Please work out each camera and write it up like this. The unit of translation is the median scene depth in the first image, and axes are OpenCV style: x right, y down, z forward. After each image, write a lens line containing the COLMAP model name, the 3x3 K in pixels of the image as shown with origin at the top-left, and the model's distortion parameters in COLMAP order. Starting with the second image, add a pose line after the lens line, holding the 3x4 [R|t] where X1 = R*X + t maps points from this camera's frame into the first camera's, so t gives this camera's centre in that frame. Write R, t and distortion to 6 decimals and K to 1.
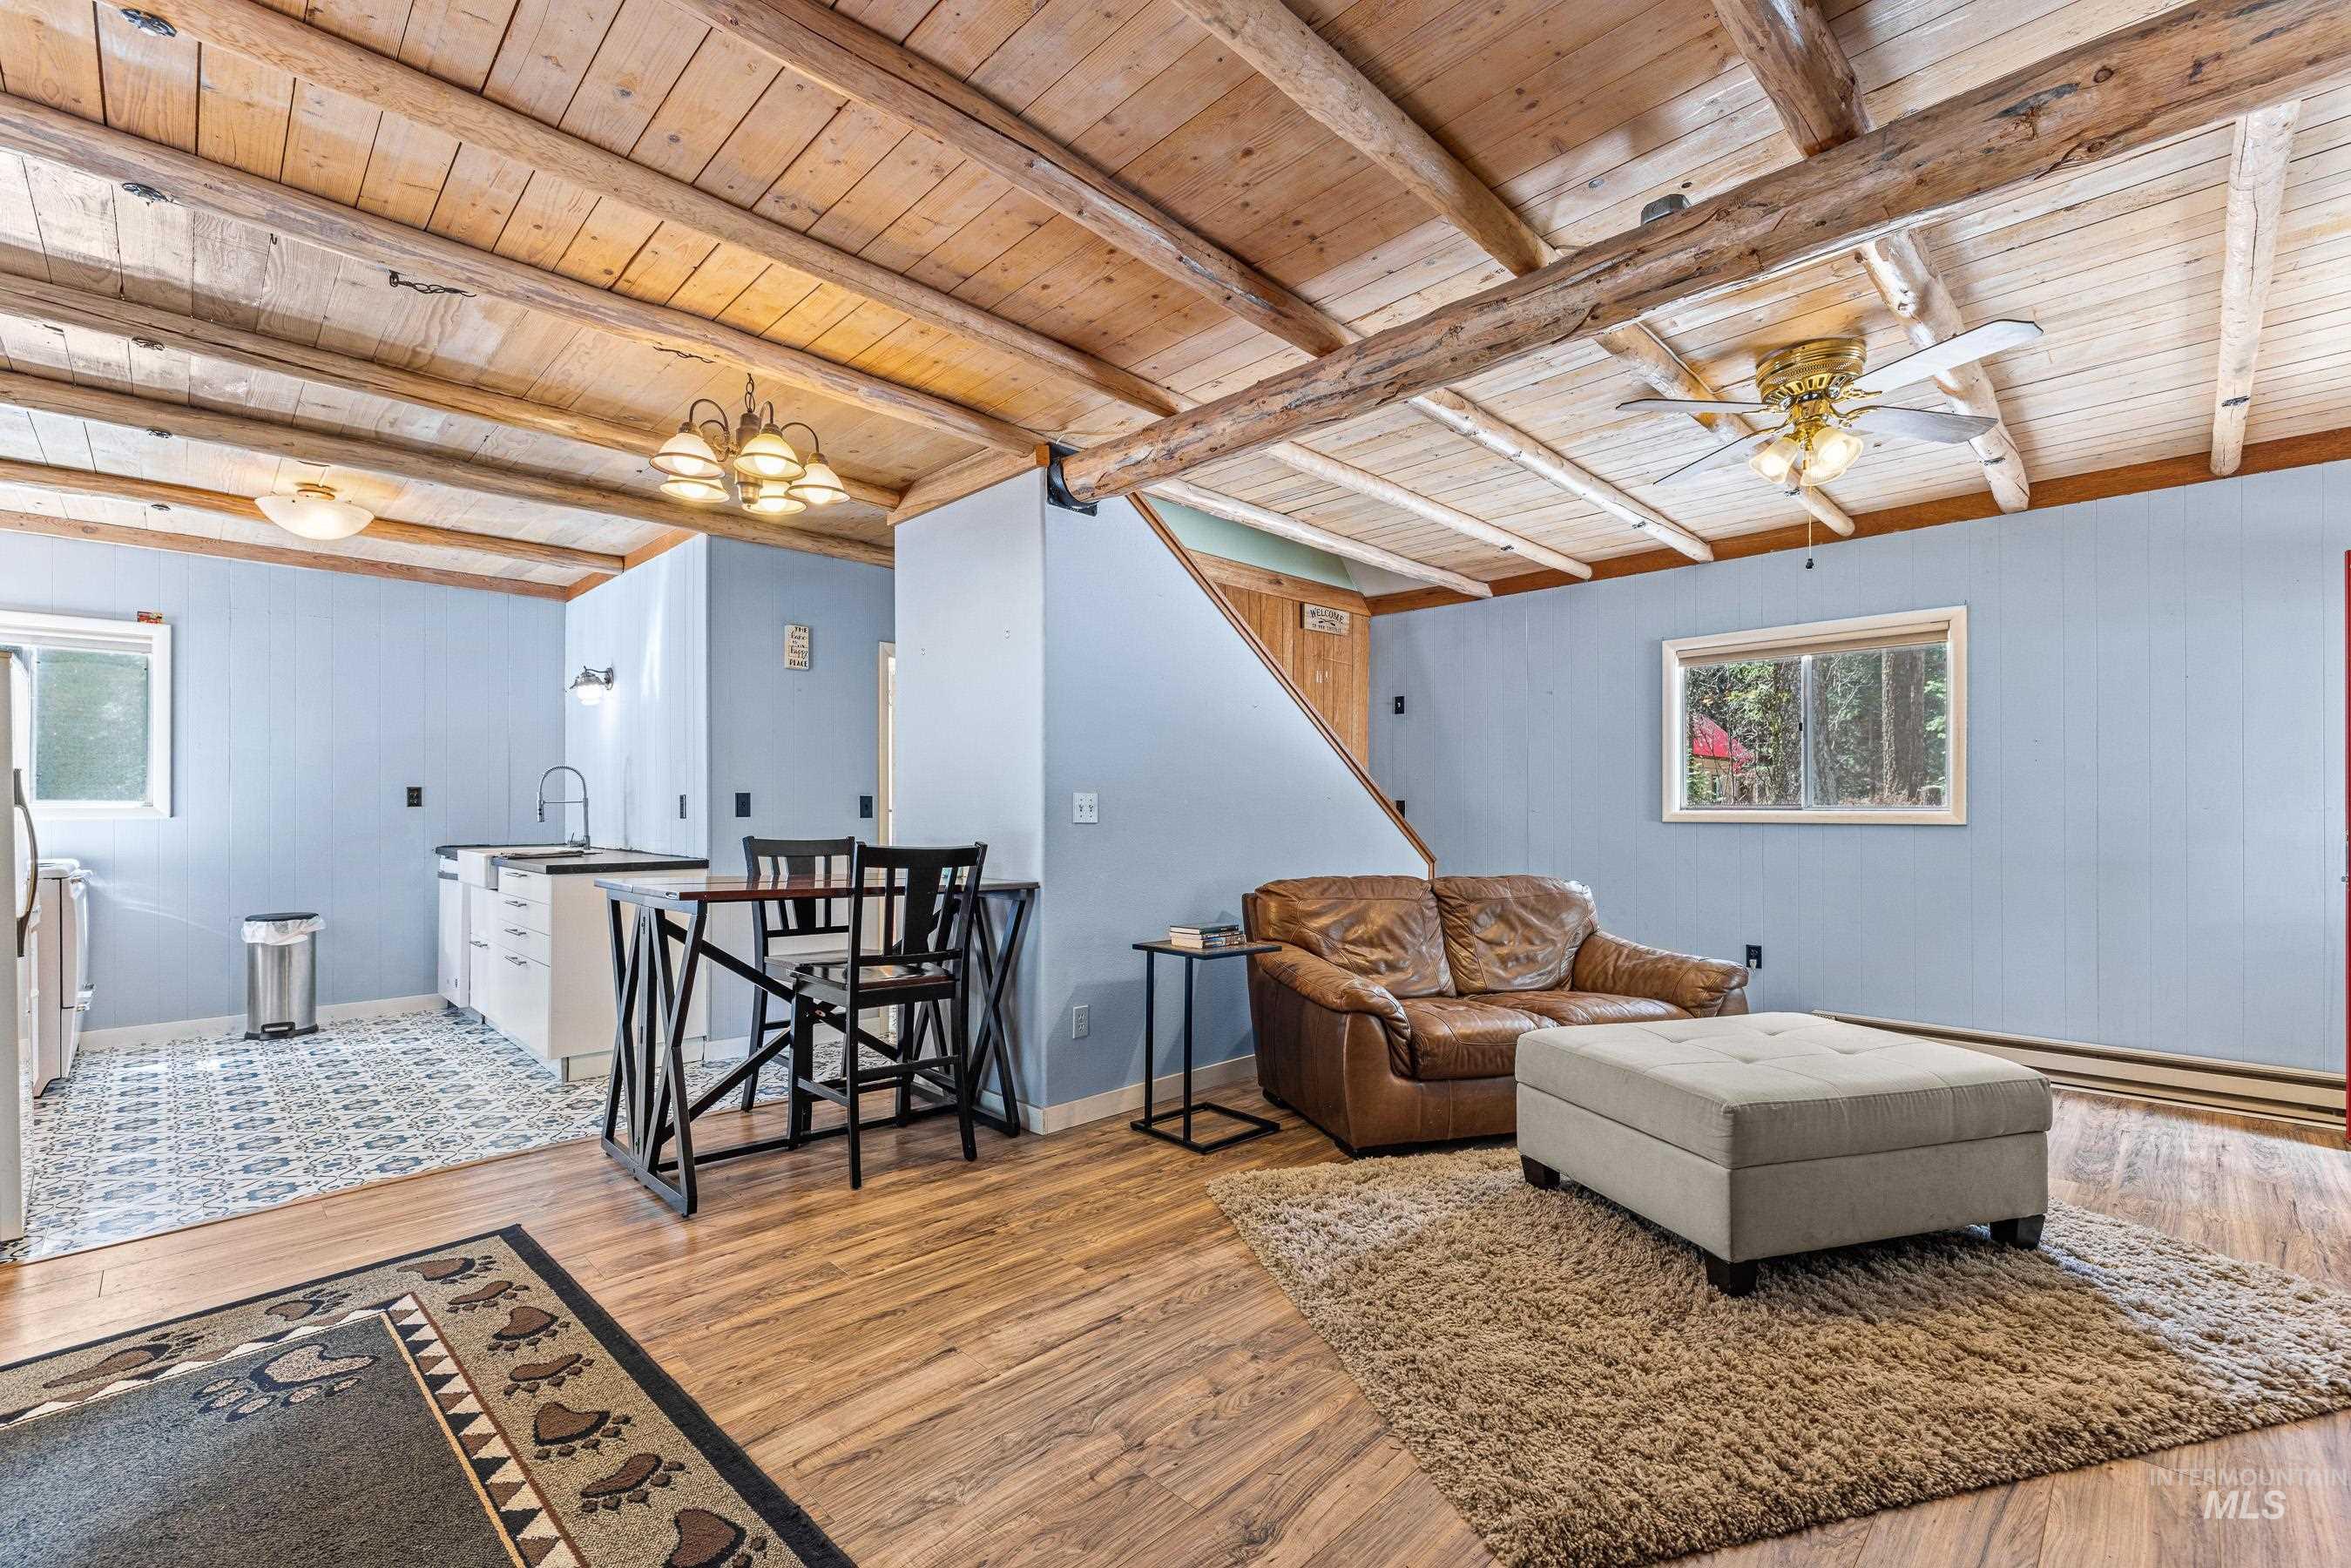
lens RADIAL K [[1001.2, 0, 1170.5], [0, 1001.2, 804.9], [0, 0, 1]] dist [-0.000414, -0.000190]
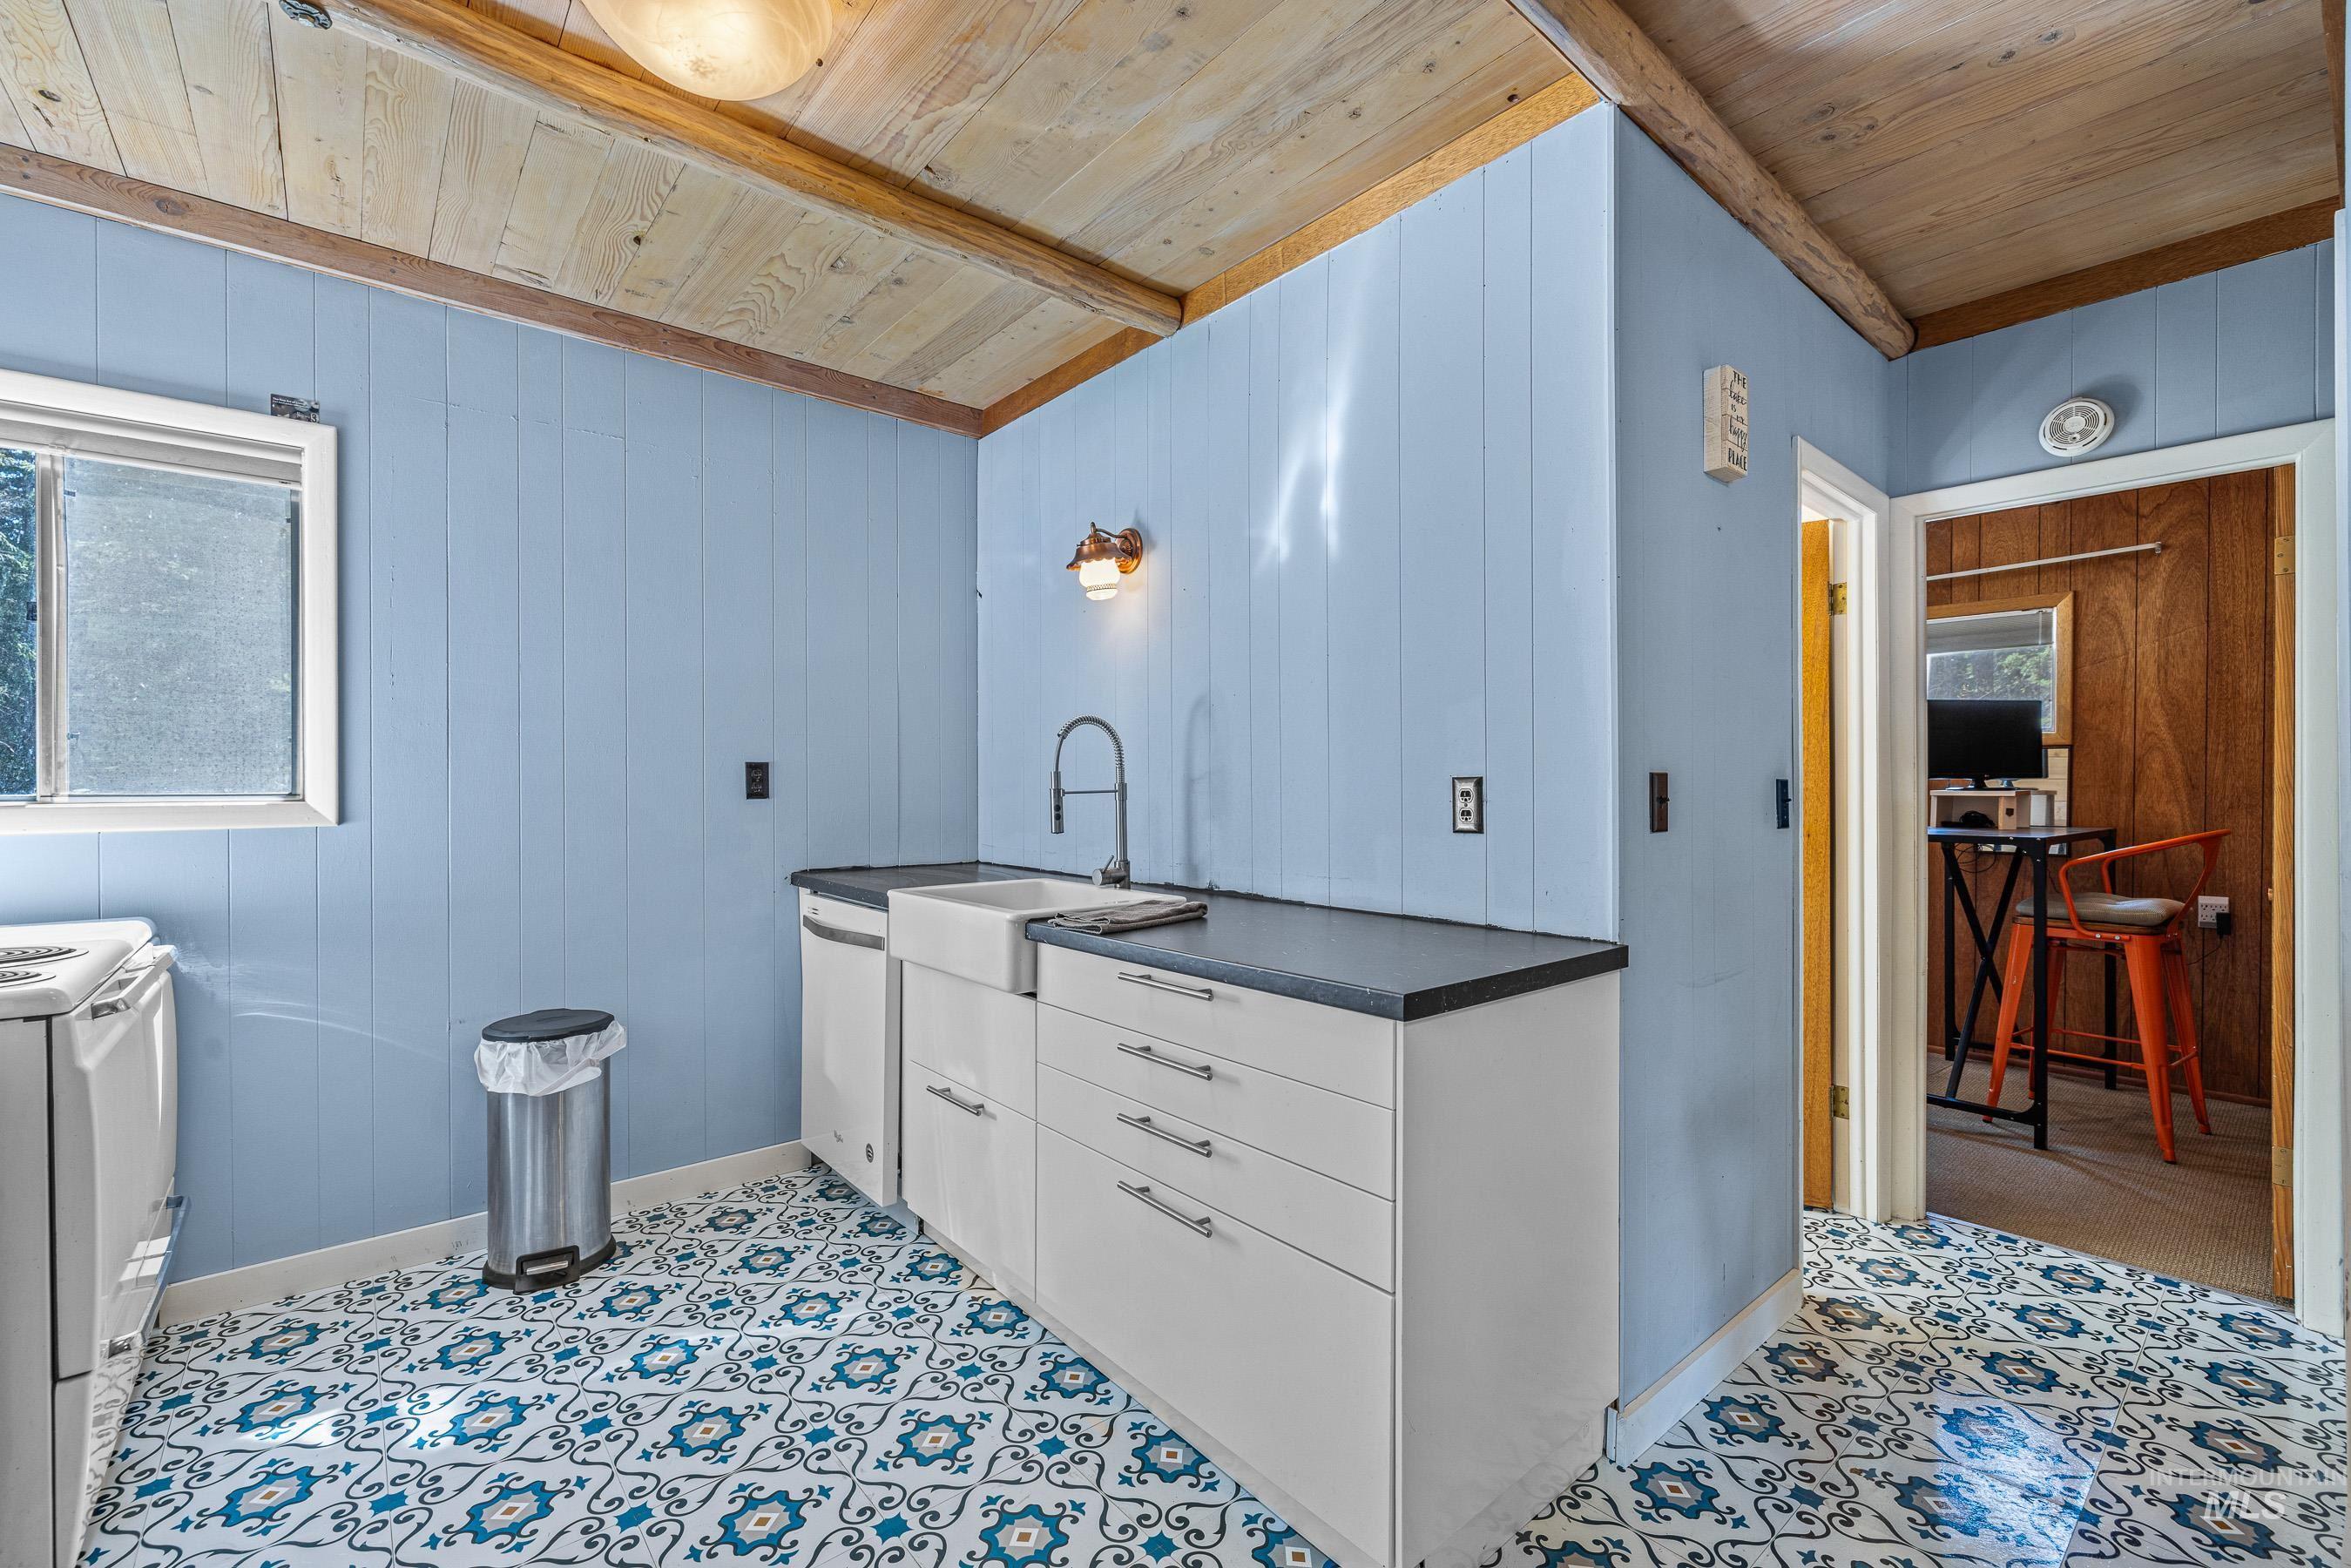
lens RADIAL K [[986.1, 0, 1174.9], [0, 986.1, 791.3], [0, 0, 1]] dist [-0.001040, -0.000097]
pose [[0.996590, 0.000644, -0.082504, -0.830968], [-0.000052, 0.999974, 0.007174, -0.010300], [0.082507, -0.007145, 0.996565, 0.834137]]
